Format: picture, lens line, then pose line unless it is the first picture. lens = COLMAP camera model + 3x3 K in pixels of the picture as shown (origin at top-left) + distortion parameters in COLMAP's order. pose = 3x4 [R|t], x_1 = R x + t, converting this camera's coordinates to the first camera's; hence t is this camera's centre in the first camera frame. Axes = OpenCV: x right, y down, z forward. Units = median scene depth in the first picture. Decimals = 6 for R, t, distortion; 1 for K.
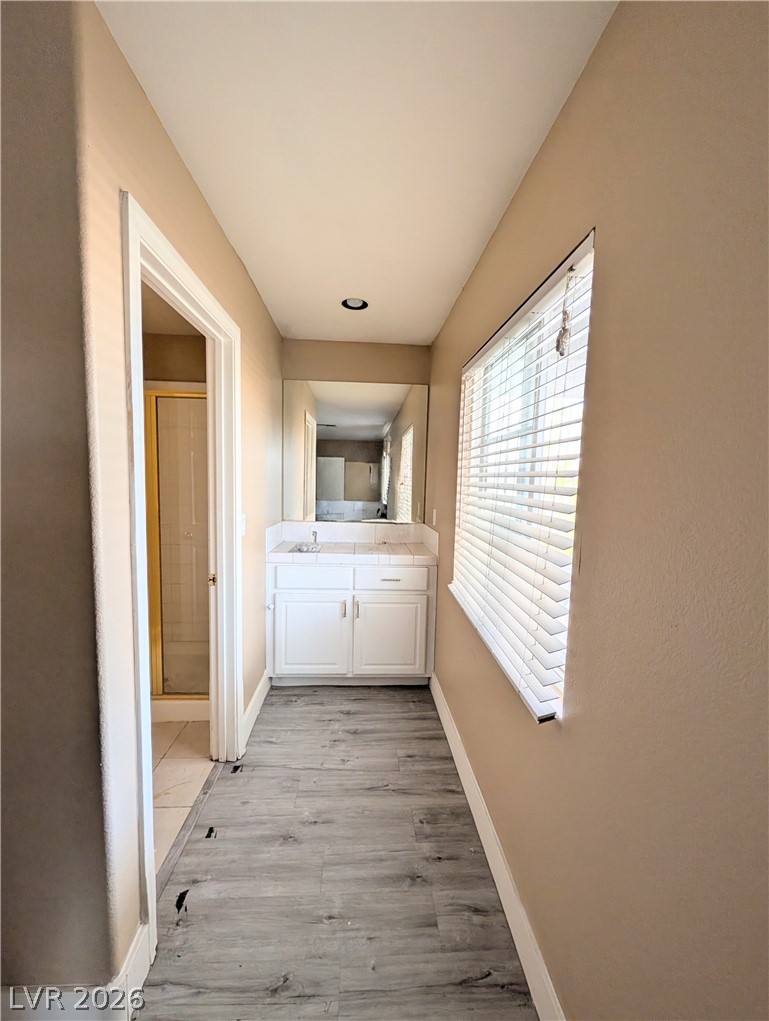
lens RADIAL K [[392.1, 0, 384.5], [0, 392.1, 509.3], [0, 0, 1]] dist [0.001884, -0.000364]
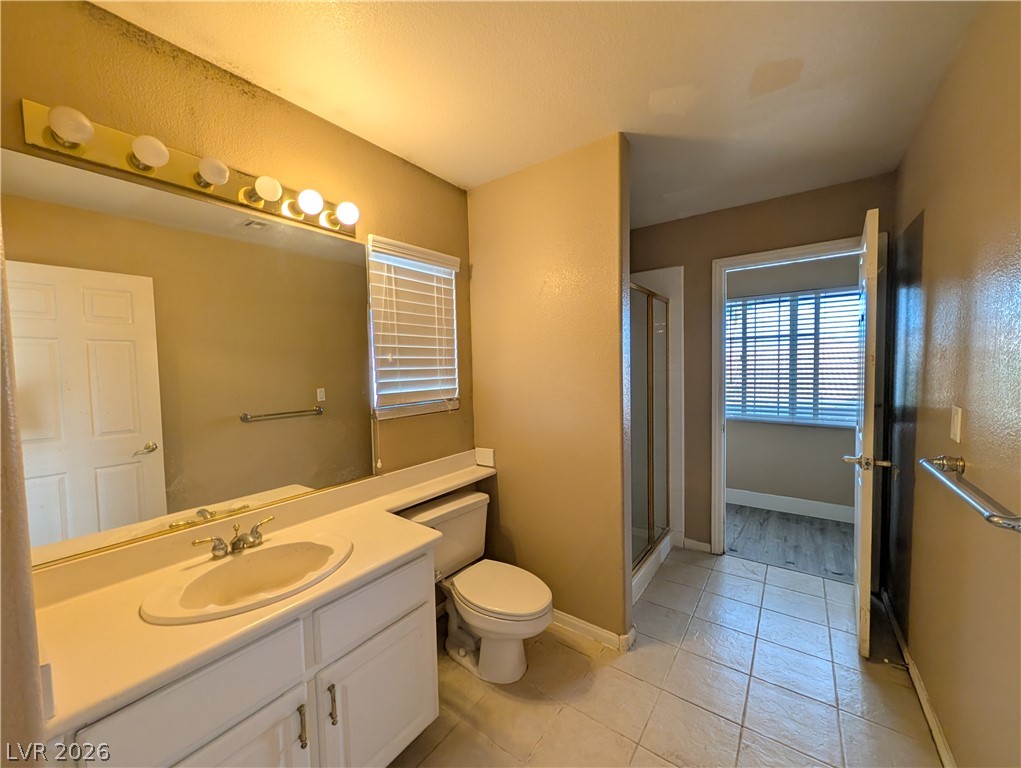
lens RADIAL K [[392.1, 0, 511.1], [0, 392.1, 386.7], [0, 0, 1]] dist [0.001884, -0.000364]
pose [[0.629566, -0.068594, 0.773913, -2.409904], [0.104822, 0.994487, 0.002873, -0.059171], [-0.769843, 0.079314, 0.633285, 0.781191]]
